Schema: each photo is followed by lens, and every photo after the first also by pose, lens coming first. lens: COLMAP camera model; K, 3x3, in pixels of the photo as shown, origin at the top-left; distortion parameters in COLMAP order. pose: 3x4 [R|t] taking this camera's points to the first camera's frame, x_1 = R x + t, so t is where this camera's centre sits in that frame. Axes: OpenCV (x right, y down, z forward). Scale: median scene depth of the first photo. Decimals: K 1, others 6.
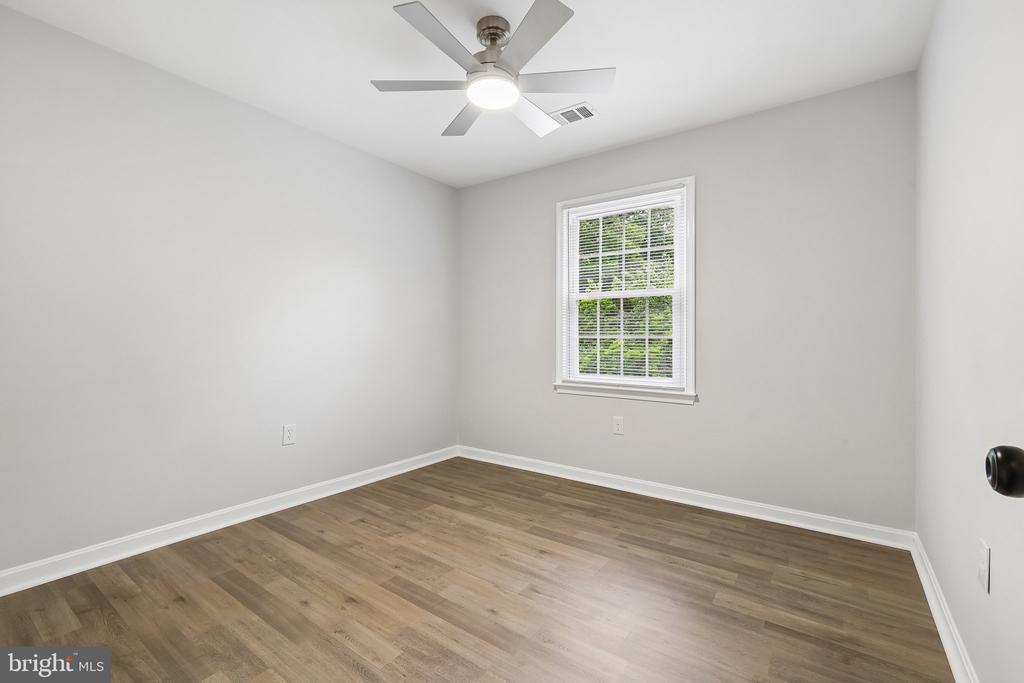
lens RADIAL K [[450.5, 0, 515.5], [0, 450.5, 337.2], [0, 0, 1]] dist [0.002721, 0.000733]
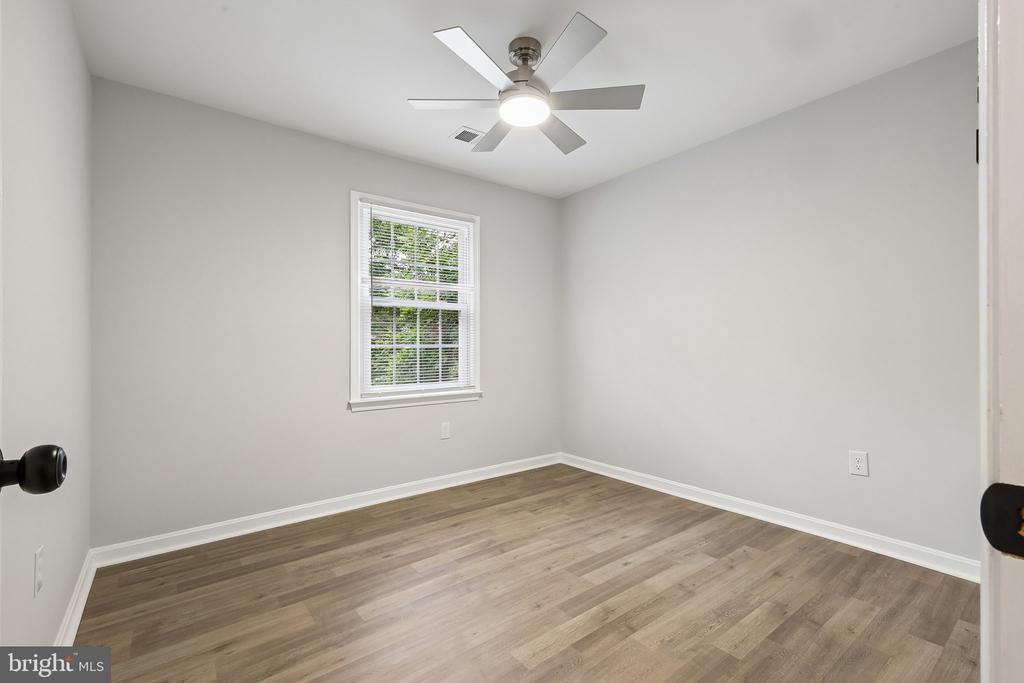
lens RADIAL K [[450.5, 0, 511.3], [0, 450.5, 346.6], [0, 0, 1]] dist [0.002721, 0.000733]
pose [[0.293251, -0.006686, 0.956012, -0.719312], [0.007214, 0.999963, 0.004780, -0.003128], [-0.956008, 0.005495, 0.293288, 0.513486]]
